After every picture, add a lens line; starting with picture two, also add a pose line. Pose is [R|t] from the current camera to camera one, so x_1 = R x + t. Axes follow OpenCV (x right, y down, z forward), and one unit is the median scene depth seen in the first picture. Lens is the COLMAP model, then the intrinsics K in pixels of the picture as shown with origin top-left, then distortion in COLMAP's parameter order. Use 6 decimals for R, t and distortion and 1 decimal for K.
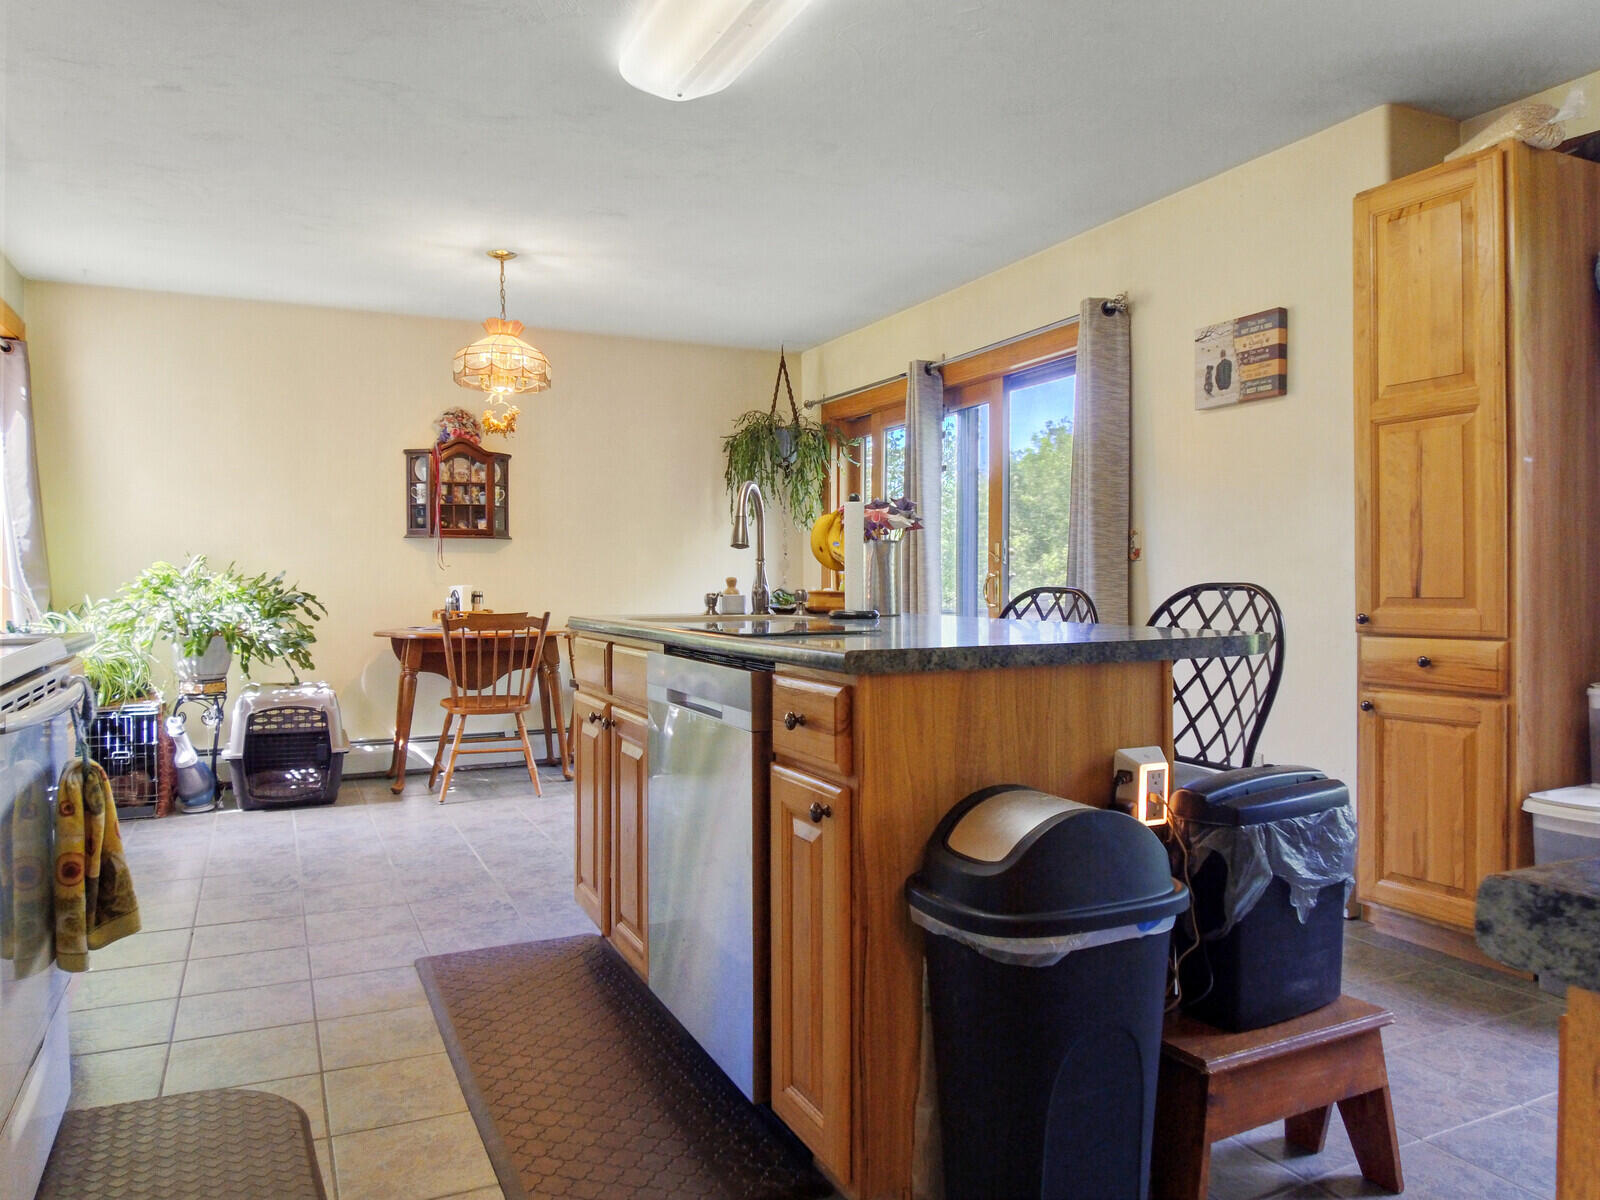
lens RADIAL K [[1110.2, 0, 790.6], [0, 1110.2, 595.6], [0, 0, 1]] dist [0.044649, -0.078452]
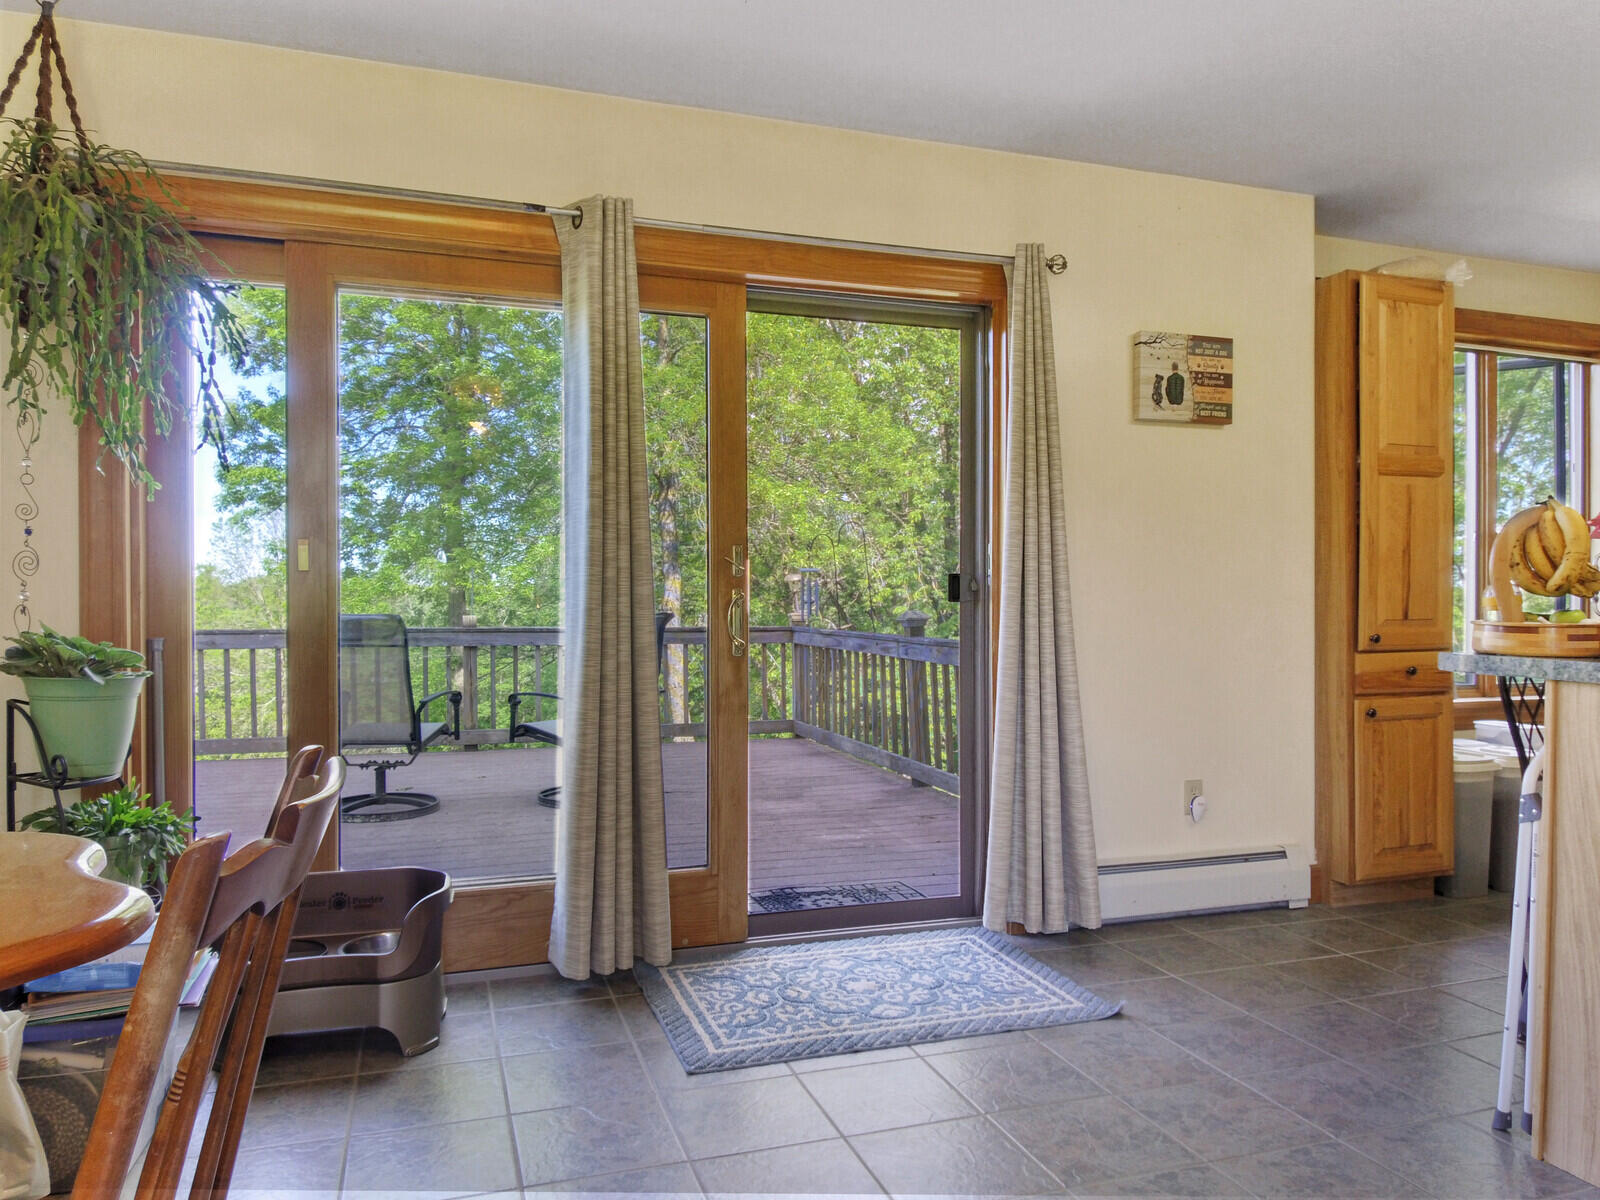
lens RADIAL K [[1110.2, 0, 790.6], [0, 1110.2, 595.6], [0, 0, 1]] dist [0.044649, -0.078452]
pose [[0.123283, 0.009320, 0.992328, -0.606814], [0.012396, 0.999863, -0.010931, -0.015795], [-0.992294, 0.013649, 0.123151, 1.236550]]
